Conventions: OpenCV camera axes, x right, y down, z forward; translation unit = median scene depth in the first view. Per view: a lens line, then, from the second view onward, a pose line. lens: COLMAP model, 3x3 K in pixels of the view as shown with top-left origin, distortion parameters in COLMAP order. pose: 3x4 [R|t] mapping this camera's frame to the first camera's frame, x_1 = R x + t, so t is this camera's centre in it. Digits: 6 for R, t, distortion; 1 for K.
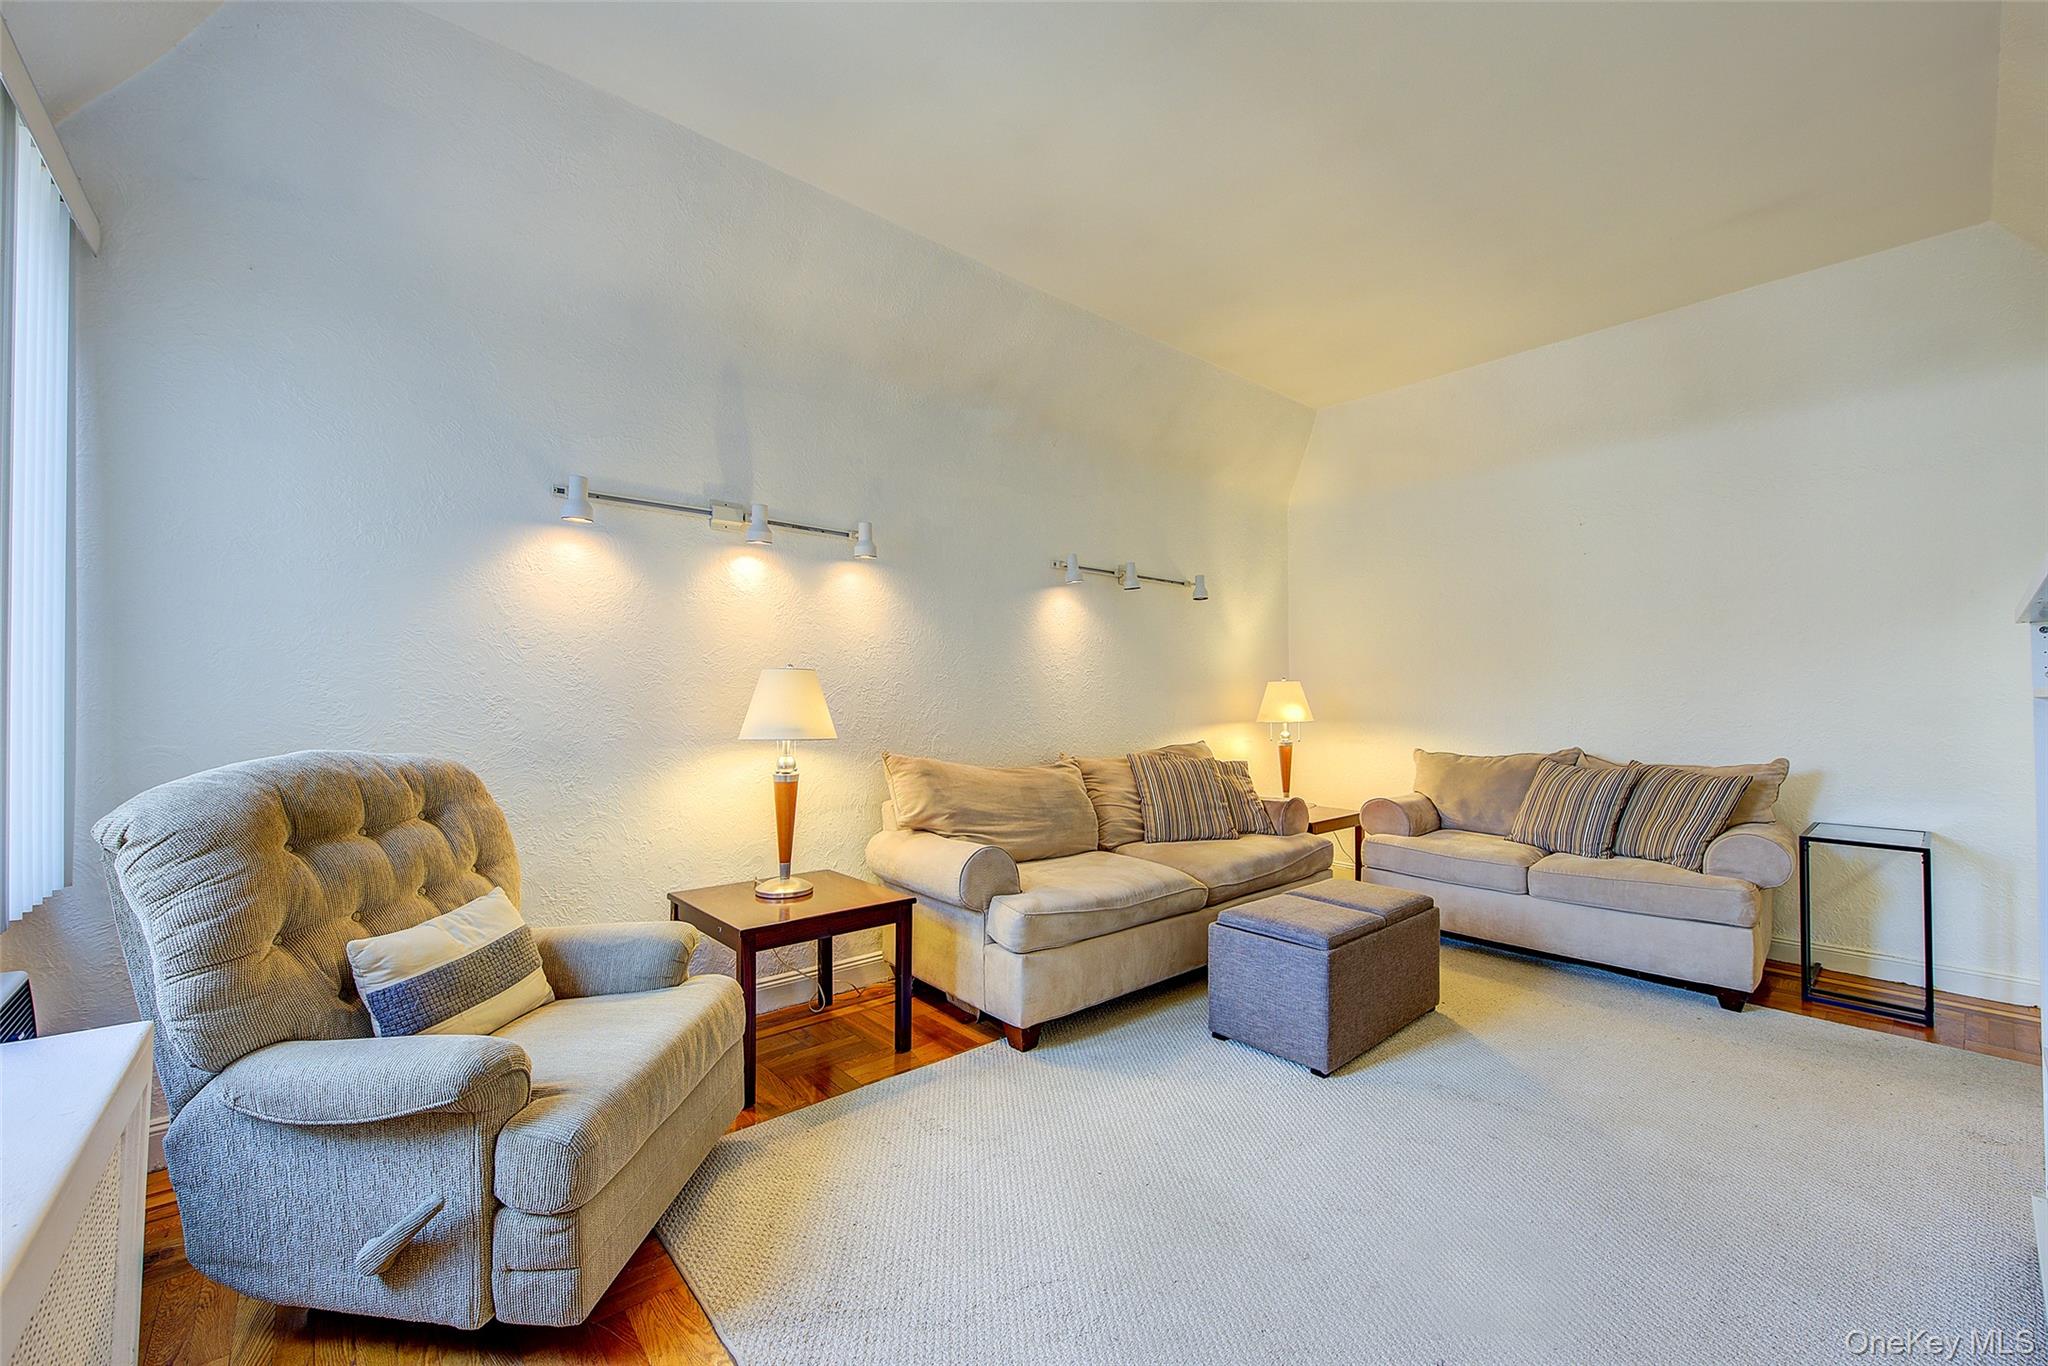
lens RADIAL K [[810.8, 0, 1026.2], [0, 810.8, 682.1], [0, 0, 1]] dist [0.000502, -0.003437]
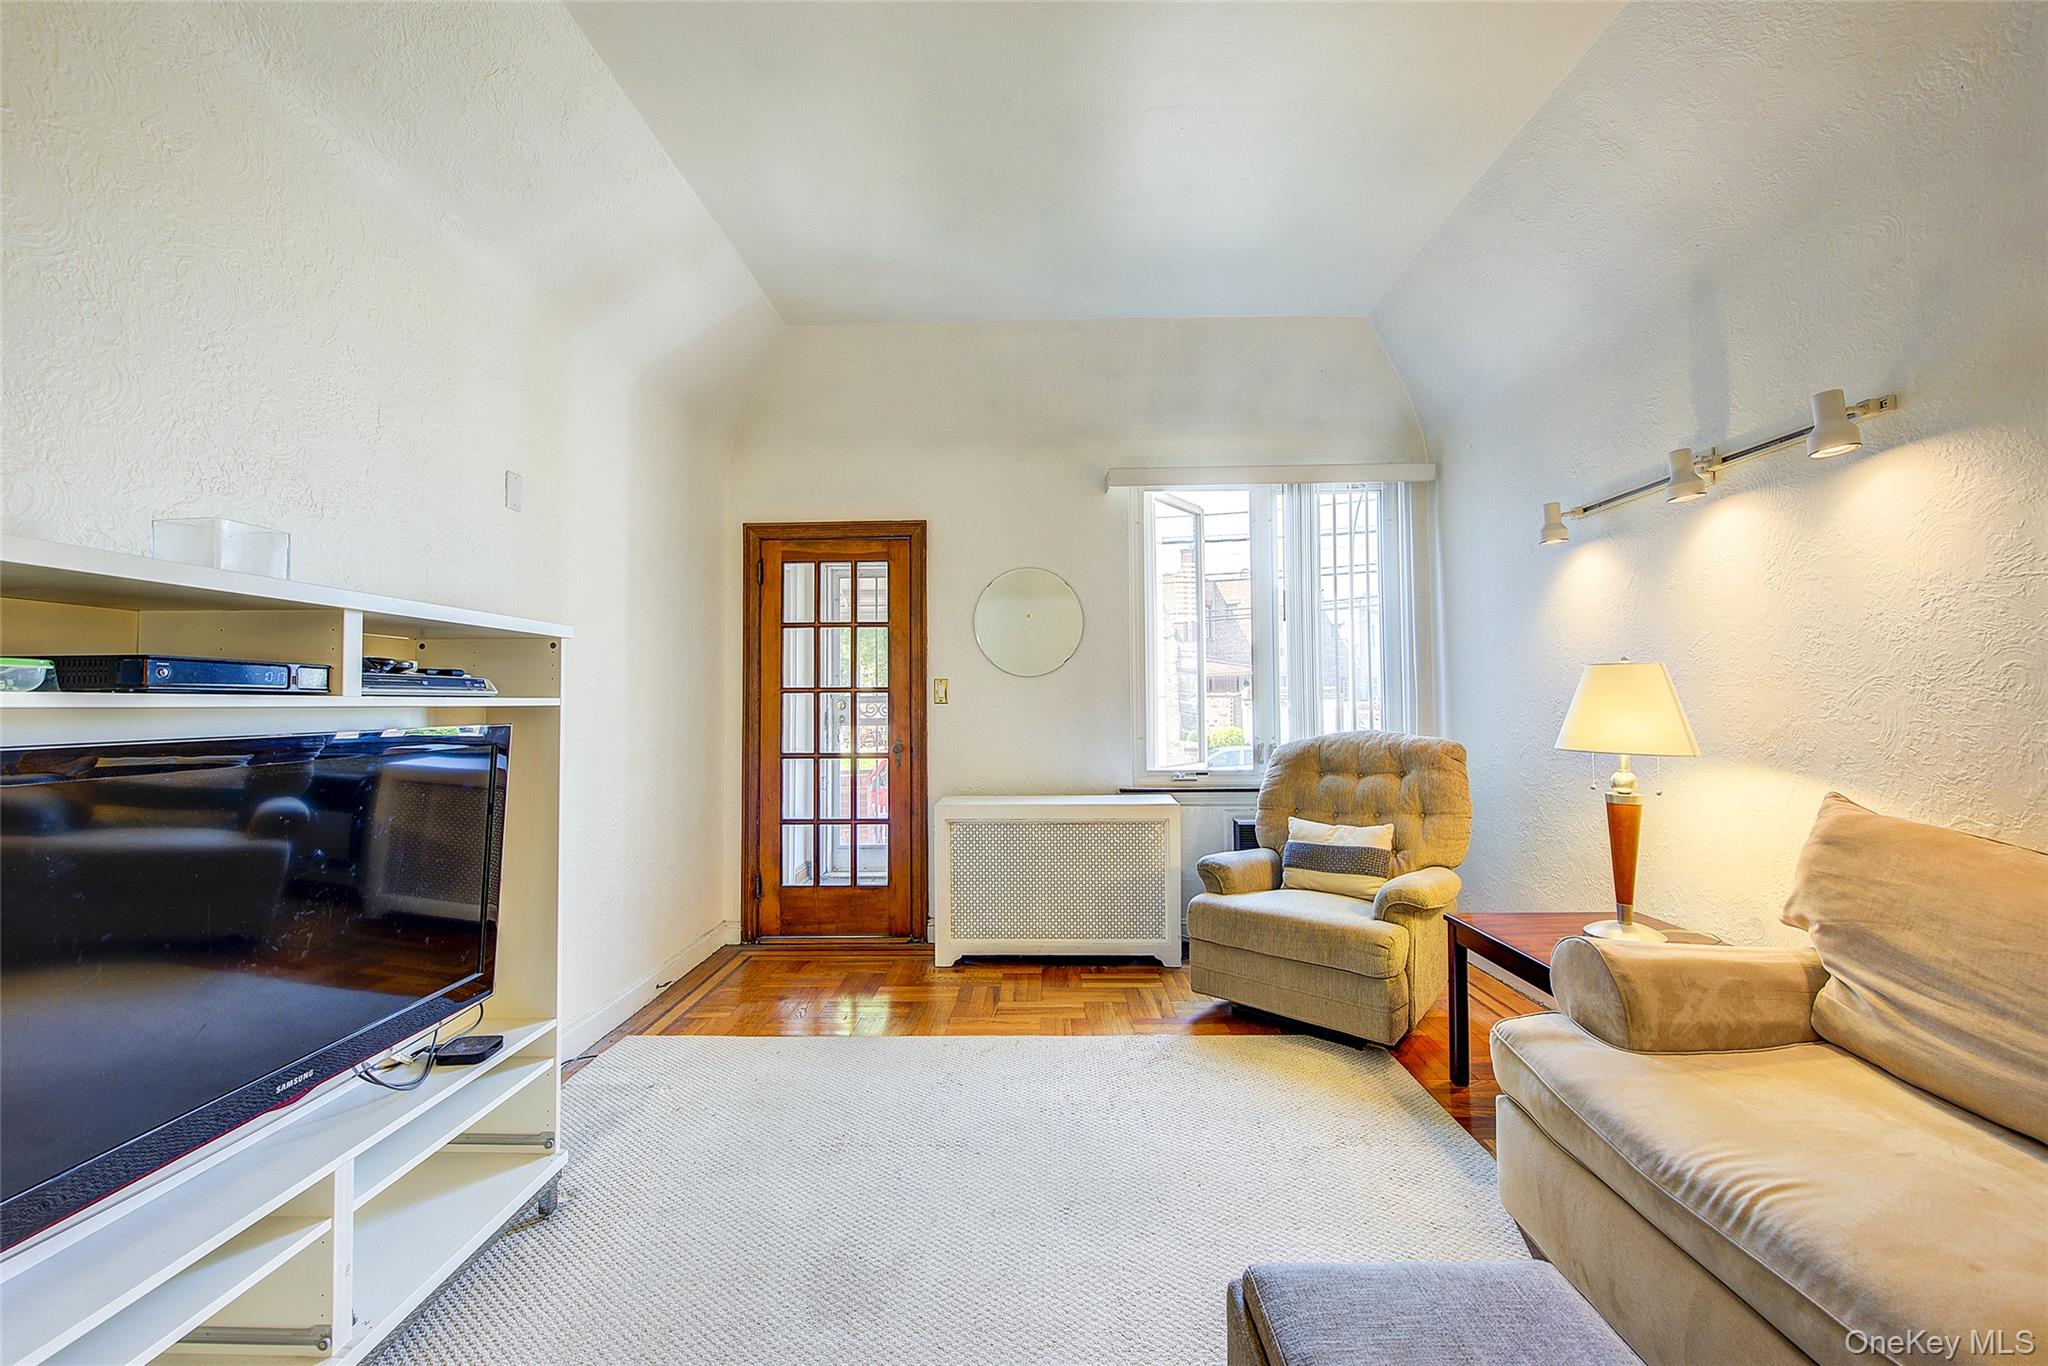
lens RADIAL K [[810.8, 0, 1026.2], [0, 810.8, 682.1], [0, 0, 1]] dist [0.000502, -0.003437]
pose [[-0.696214, -0.015266, -0.717672, 0.693120], [0.013586, 0.999315, -0.034436, 0.024303], [0.717706, -0.033725, -0.695529, 1.108052]]
